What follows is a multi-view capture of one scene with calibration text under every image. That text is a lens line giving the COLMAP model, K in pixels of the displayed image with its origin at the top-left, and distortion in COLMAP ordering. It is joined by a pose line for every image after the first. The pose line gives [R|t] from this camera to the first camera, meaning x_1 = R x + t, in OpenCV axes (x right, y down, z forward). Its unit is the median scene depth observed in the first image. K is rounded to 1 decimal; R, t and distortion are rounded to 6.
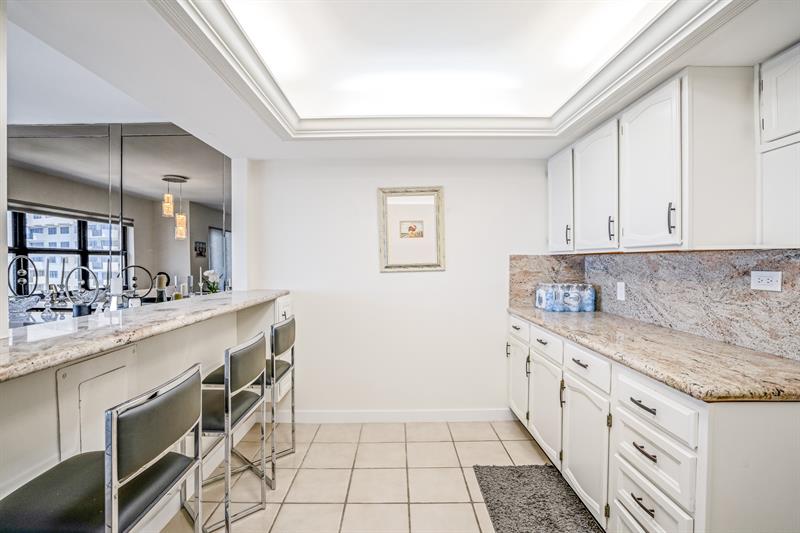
lens RADIAL K [[377.5, 0, 400.0], [0, 377.5, 266.5], [0, 0, 1]] dist [-0.032641, 0.000183]
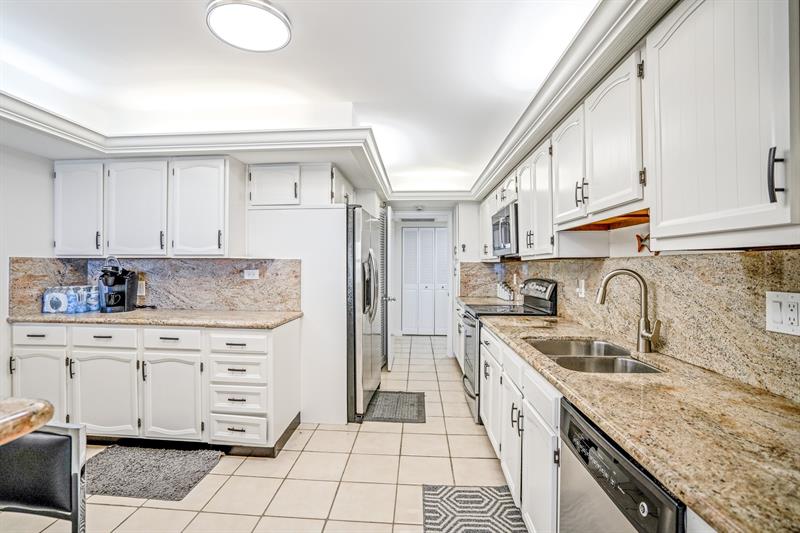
lens RADIAL K [[362.3, 0, 400.0], [0, 362.3, 266.5], [0, 0, 1]] dist [-0.001191, -0.000218]
pose [[0.043511, -0.000526, 0.999053, -0.590493], [0.013051, 0.999915, -0.000042, 0.003656], [-0.998968, 0.013040, 0.043514, 0.067158]]
